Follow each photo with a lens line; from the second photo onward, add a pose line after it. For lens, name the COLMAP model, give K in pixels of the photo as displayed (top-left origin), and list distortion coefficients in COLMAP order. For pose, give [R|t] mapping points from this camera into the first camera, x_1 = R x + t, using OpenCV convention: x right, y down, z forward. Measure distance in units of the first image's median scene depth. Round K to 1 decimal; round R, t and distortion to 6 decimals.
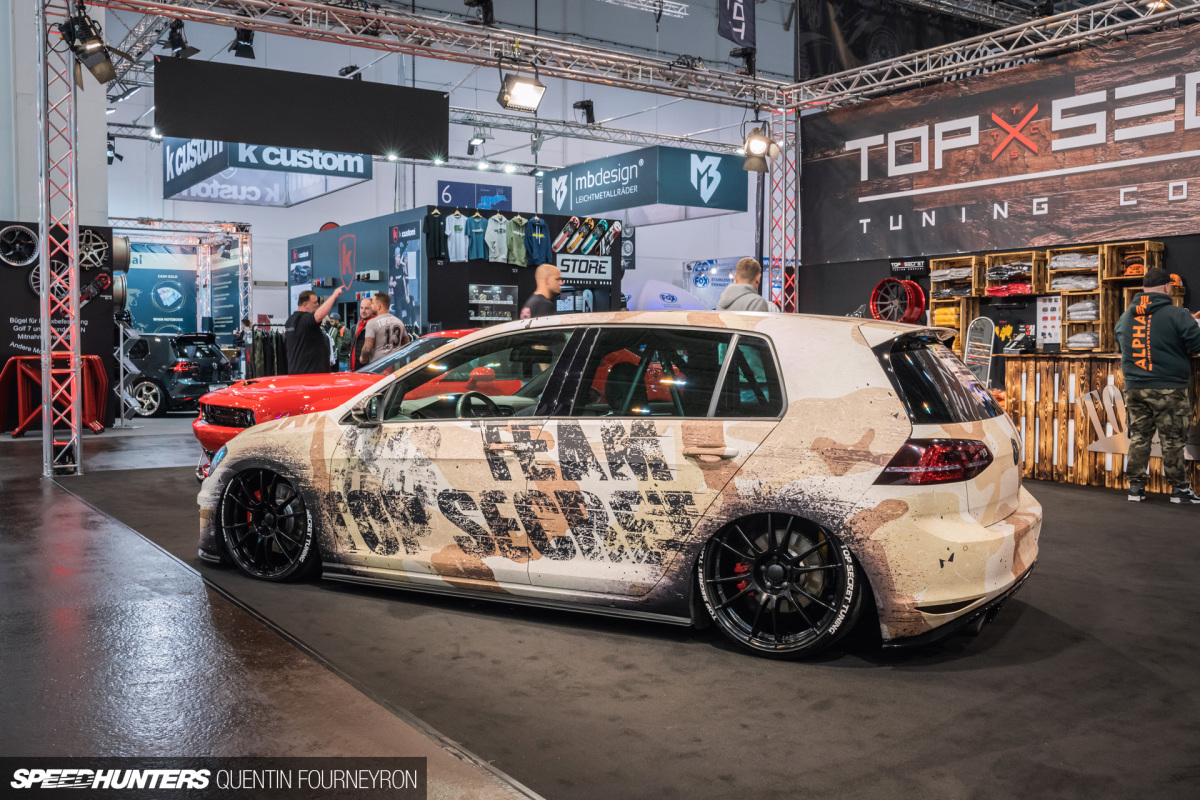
lens RADIAL K [[1115.2, 0, 605.5], [0, 1115.2, 398.0], [0, 0, 1]] dist [-0.005746, 0.000000]
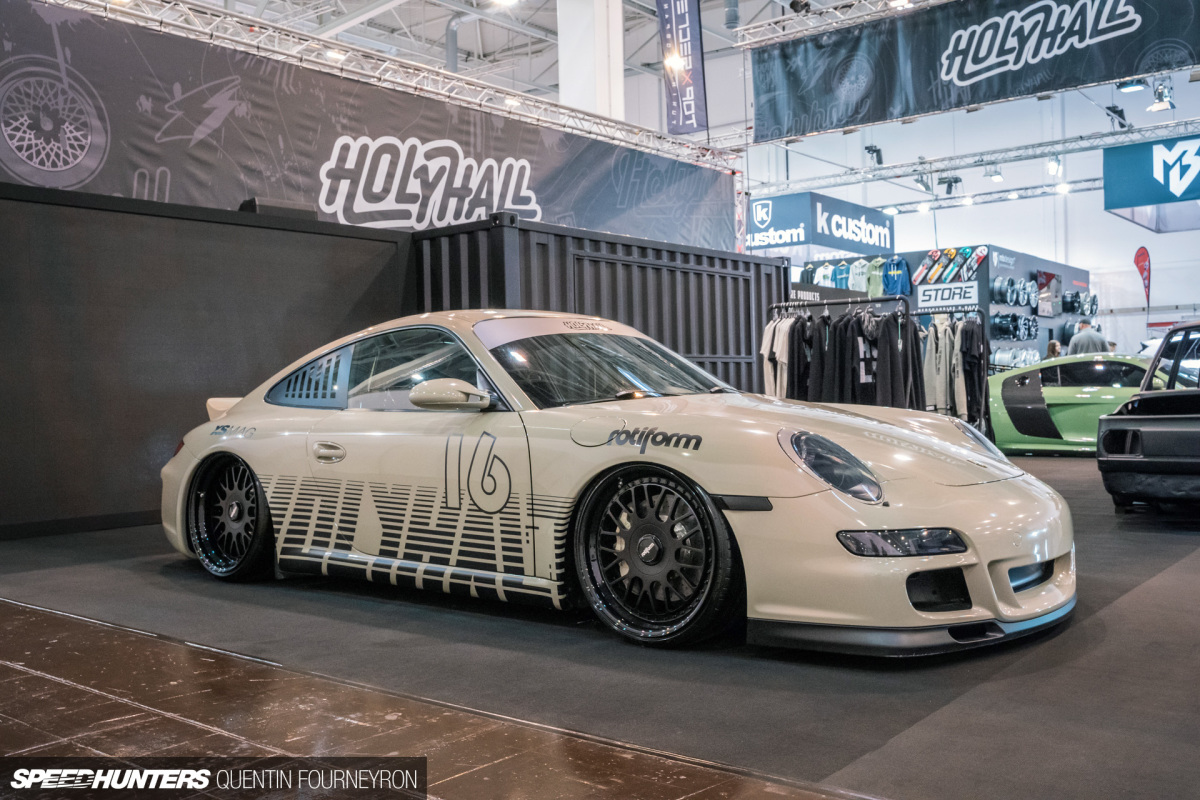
lens RADIAL K [[1115.2, 0, 600.2], [0, 1115.2, 398.3], [0, 0, 1]] dist [-0.005746, 0.000000]
pose [[0.284013, 0.002152, -0.958818, 0.910275], [-0.023227, 0.999719, -0.004636, -0.006024], [0.958539, 0.023587, 0.283984, 0.384587]]
